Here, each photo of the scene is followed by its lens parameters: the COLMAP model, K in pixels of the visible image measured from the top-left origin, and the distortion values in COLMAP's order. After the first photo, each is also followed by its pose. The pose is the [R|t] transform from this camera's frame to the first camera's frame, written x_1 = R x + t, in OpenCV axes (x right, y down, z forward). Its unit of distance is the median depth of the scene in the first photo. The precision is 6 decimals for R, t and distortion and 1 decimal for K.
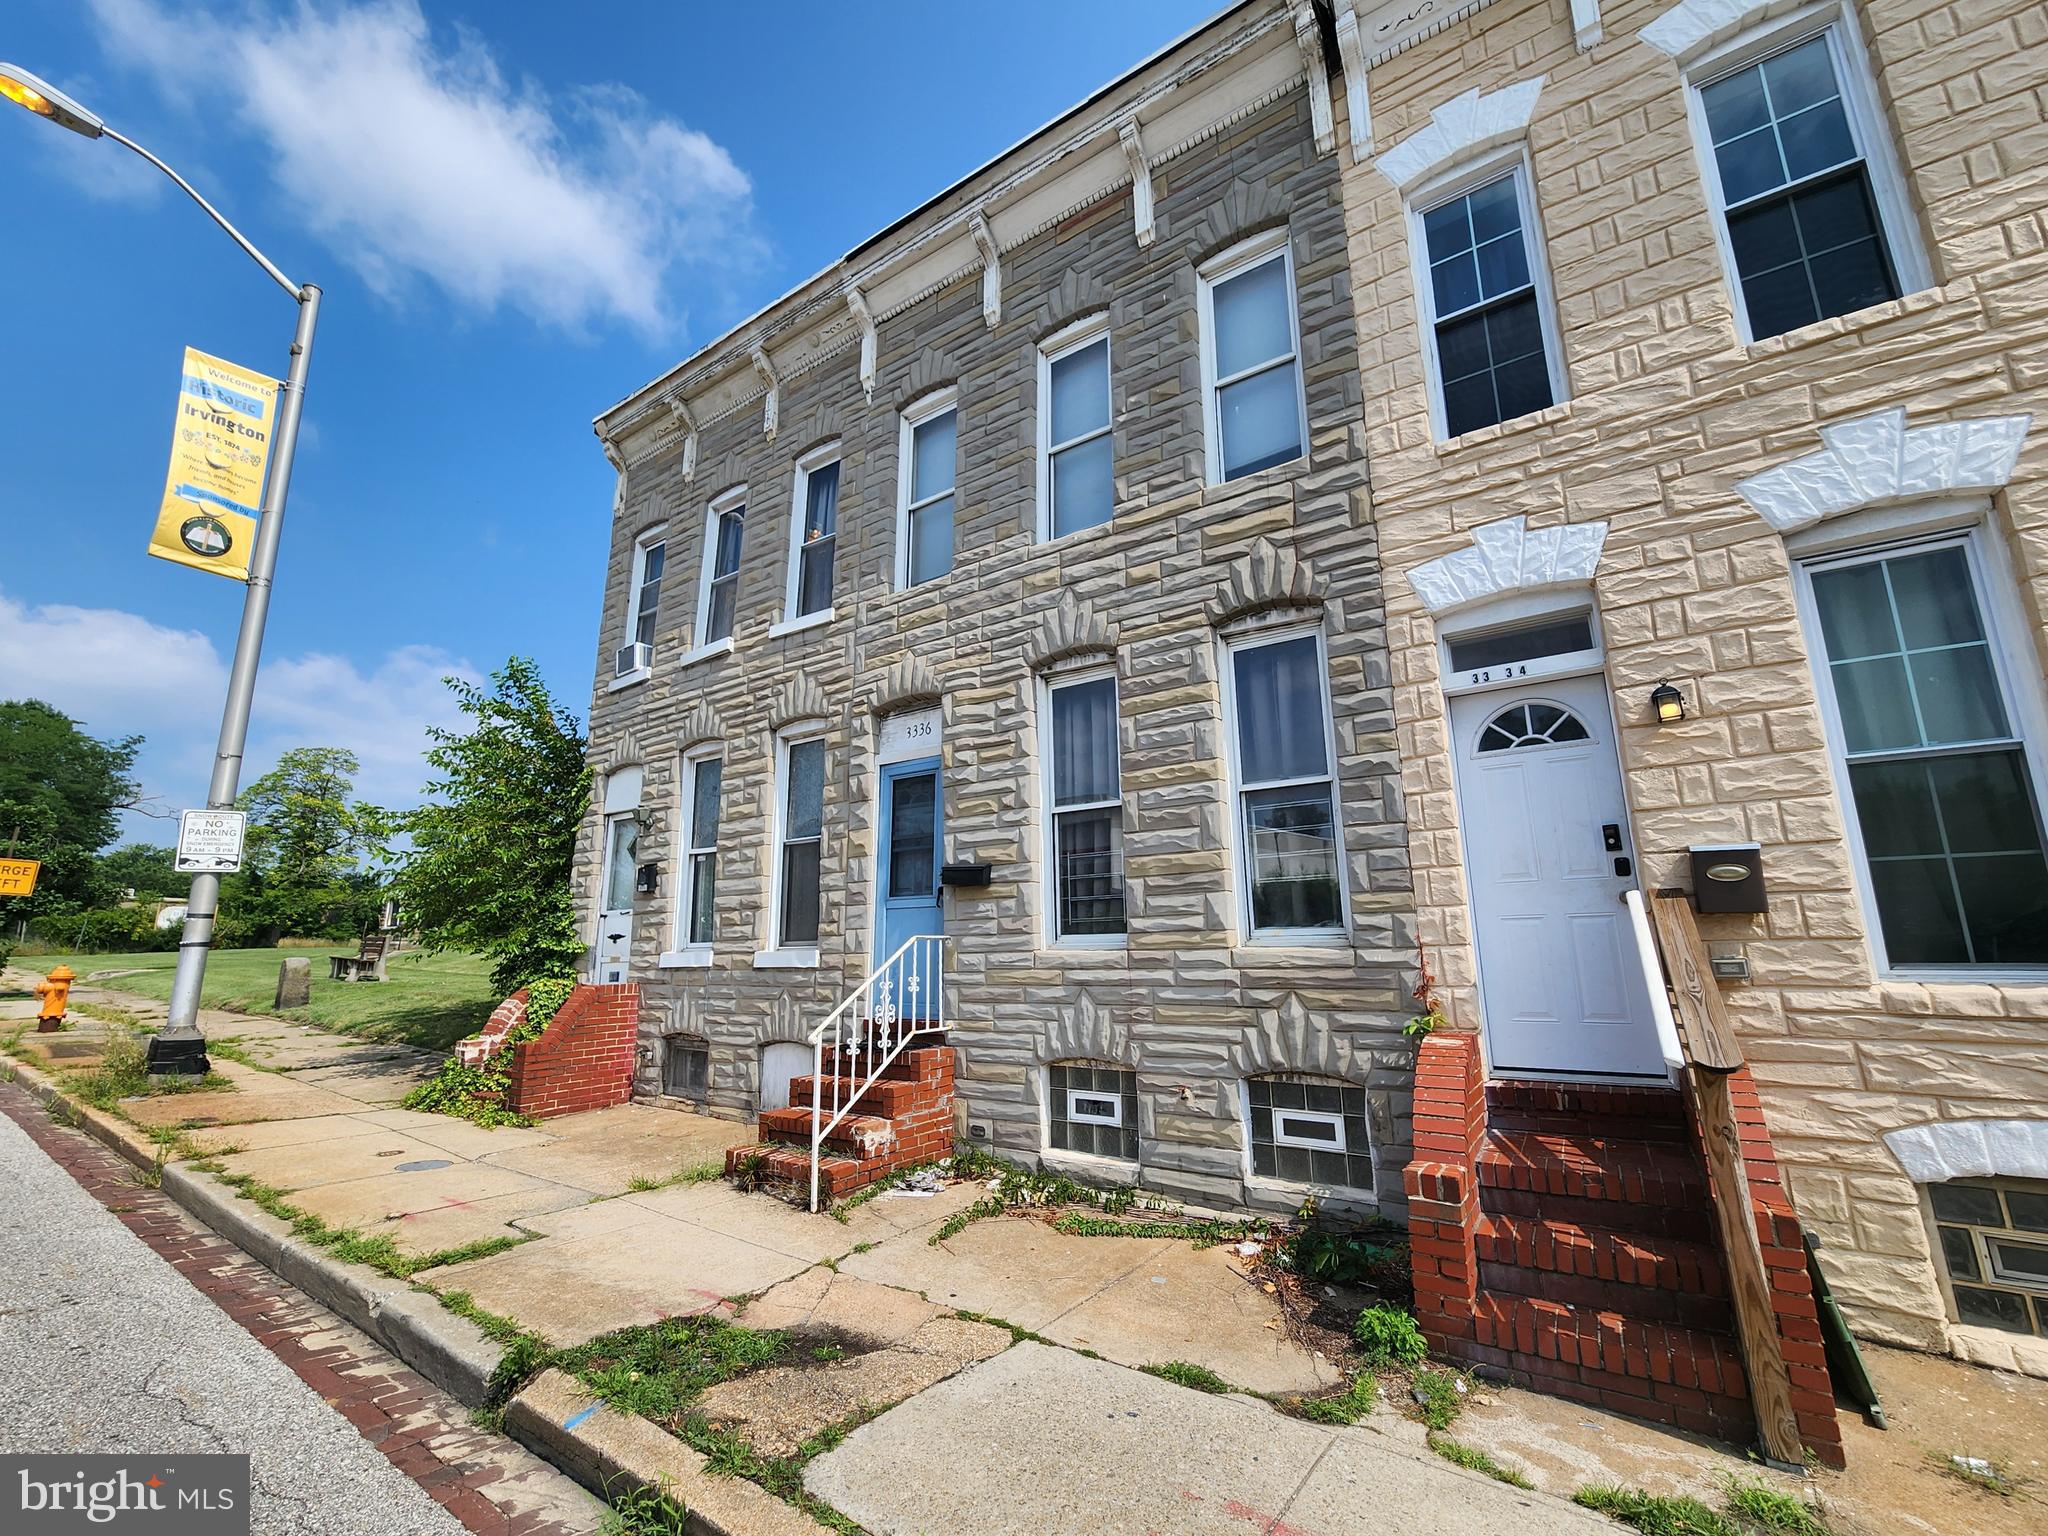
lens RADIAL K [[836.8, 0, 1037.1], [0, 836.8, 770.9], [0, 0, 1]] dist [-0.001134, 0.000668]
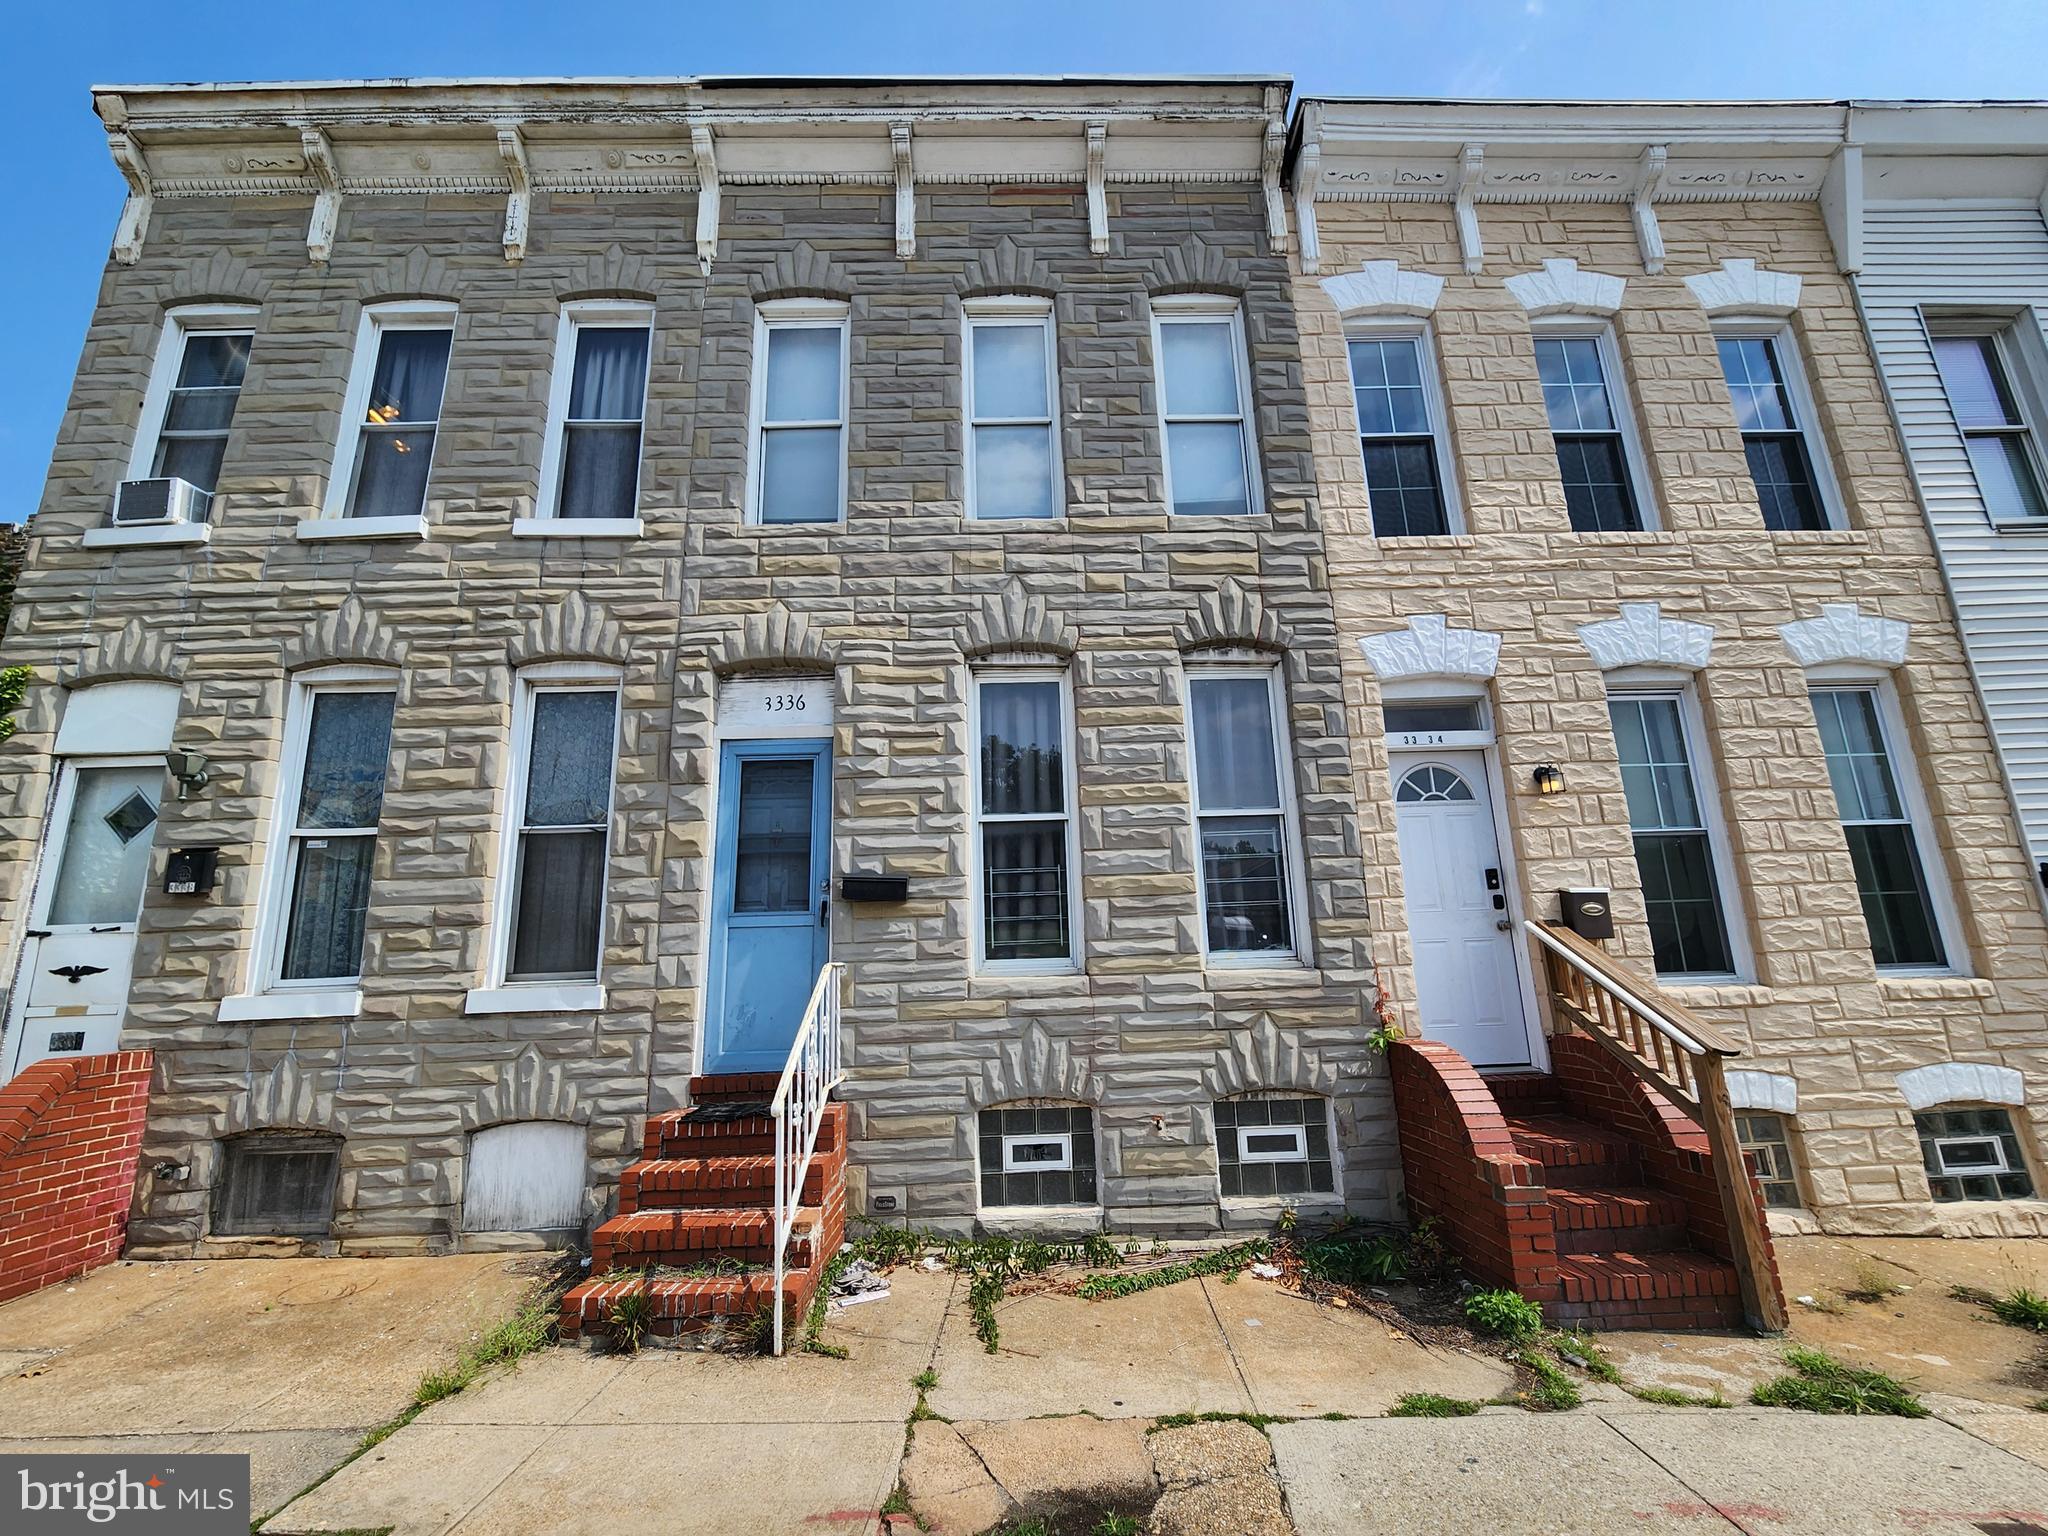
lens RADIAL K [[844.1, 0, 1033.8], [0, 844.1, 766.3], [0, 0, 1]] dist [-0.001460, 0.000456]
pose [[0.819896, 0.116701, 0.560492, -0.486422], [-0.101805, 0.993121, -0.057857, 0.042220], [-0.563388, -0.009625, 0.826136, 0.253039]]
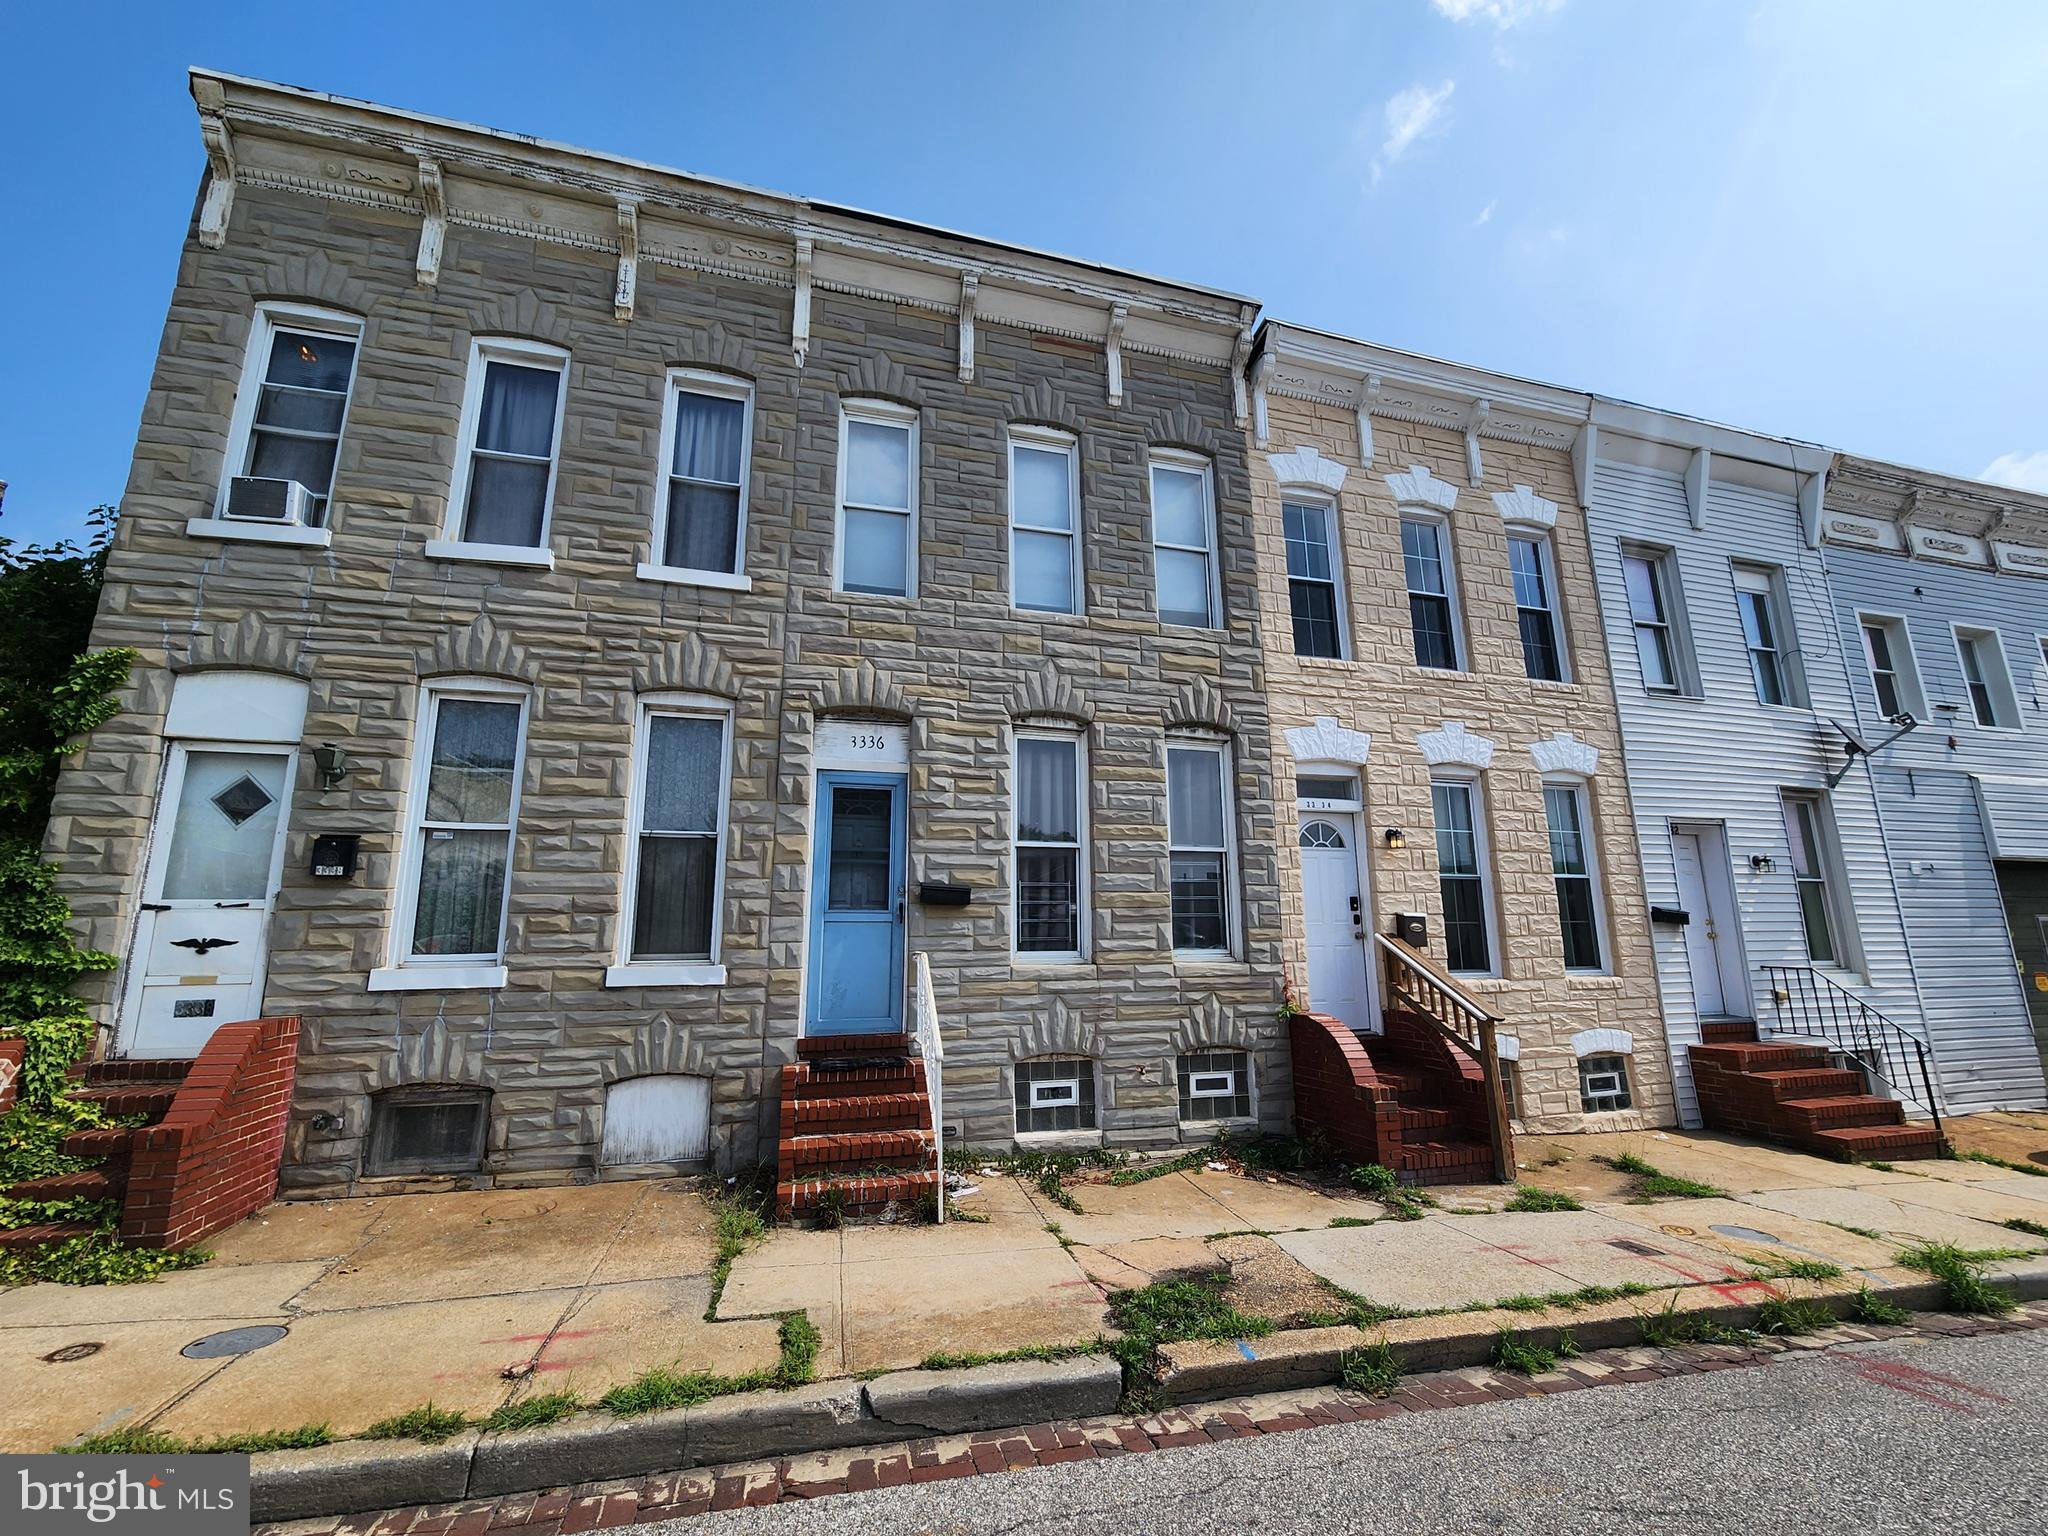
lens RADIAL K [[836.8, 0, 1037.1], [0, 836.8, 770.9], [0, 0, 1]] dist [-0.001134, 0.000668]
pose [[0.649064, 0.161323, 0.743432, -0.925838], [-0.163714, 0.983979, -0.070589, 0.027851], [-0.742909, -0.075894, 0.665076, 0.235509]]
